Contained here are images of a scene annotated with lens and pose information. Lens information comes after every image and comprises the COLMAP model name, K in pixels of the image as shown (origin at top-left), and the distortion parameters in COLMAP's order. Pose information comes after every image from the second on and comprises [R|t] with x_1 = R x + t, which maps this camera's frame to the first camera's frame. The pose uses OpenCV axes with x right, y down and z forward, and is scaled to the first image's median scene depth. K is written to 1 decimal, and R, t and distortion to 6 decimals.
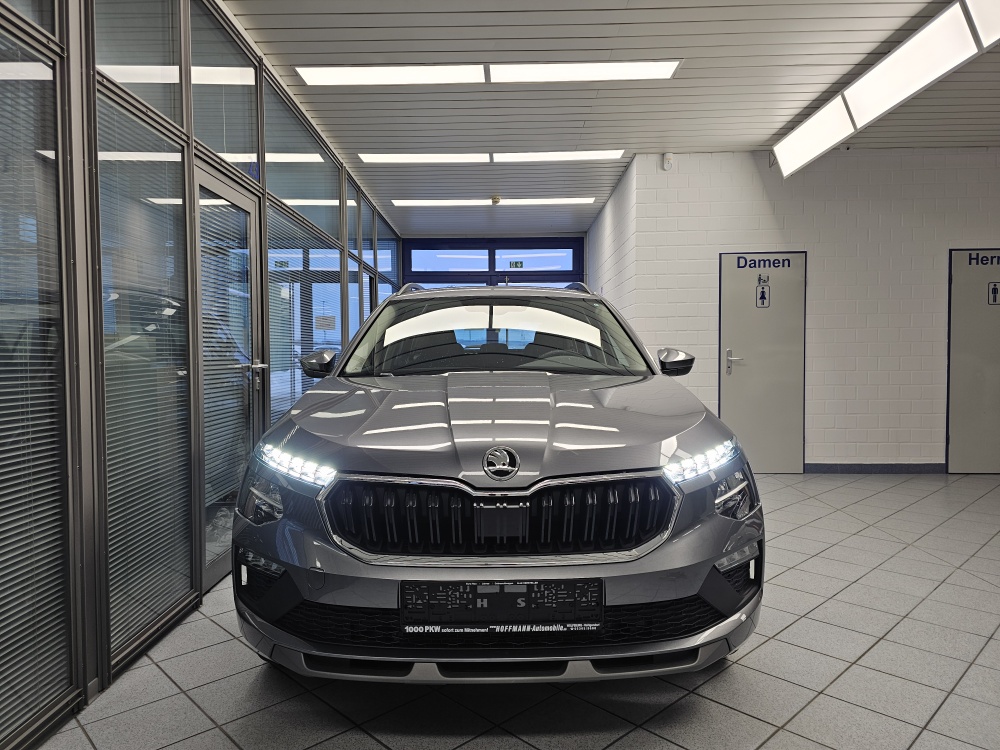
lens RADIAL K [[677.0, 0, 508.8], [0, 677.0, 378.4], [0, 0, 1]] dist [0.037079, -0.026219]
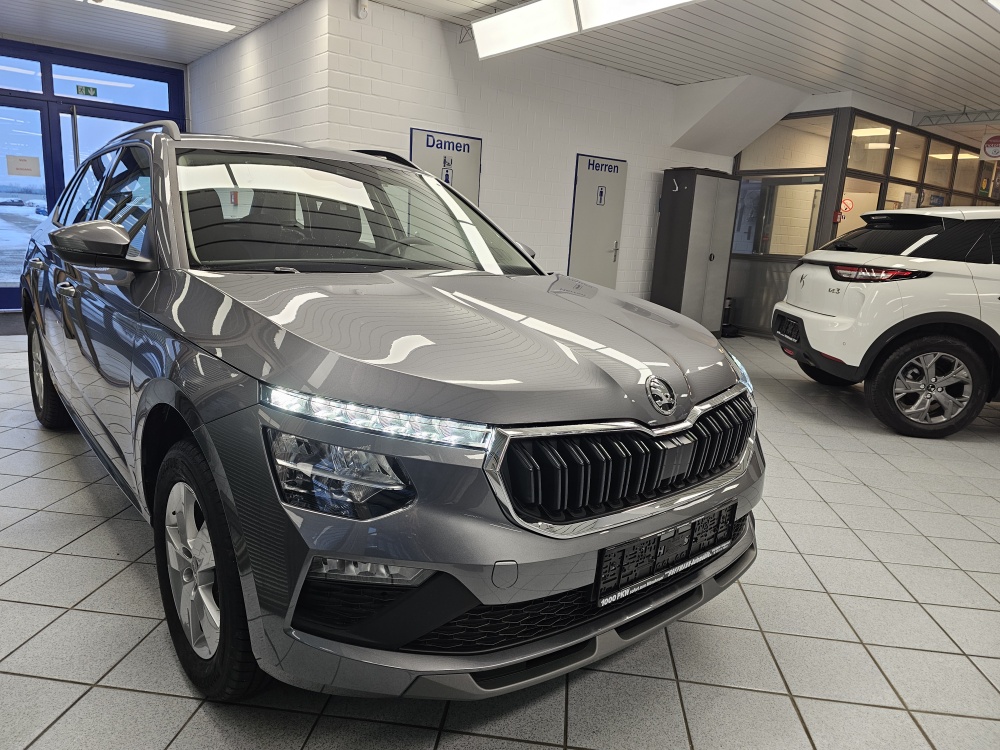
lens RADIAL K [[677.0, 0, 502.0], [0, 677.0, 376.8], [0, 0, 1]] dist [0.037079, -0.026219]
pose [[0.767565, -0.086622, 0.635091, -0.226131], [-0.035463, 0.983570, 0.177012, -0.014574], [-0.639989, -0.158390, 0.751882, 0.148717]]
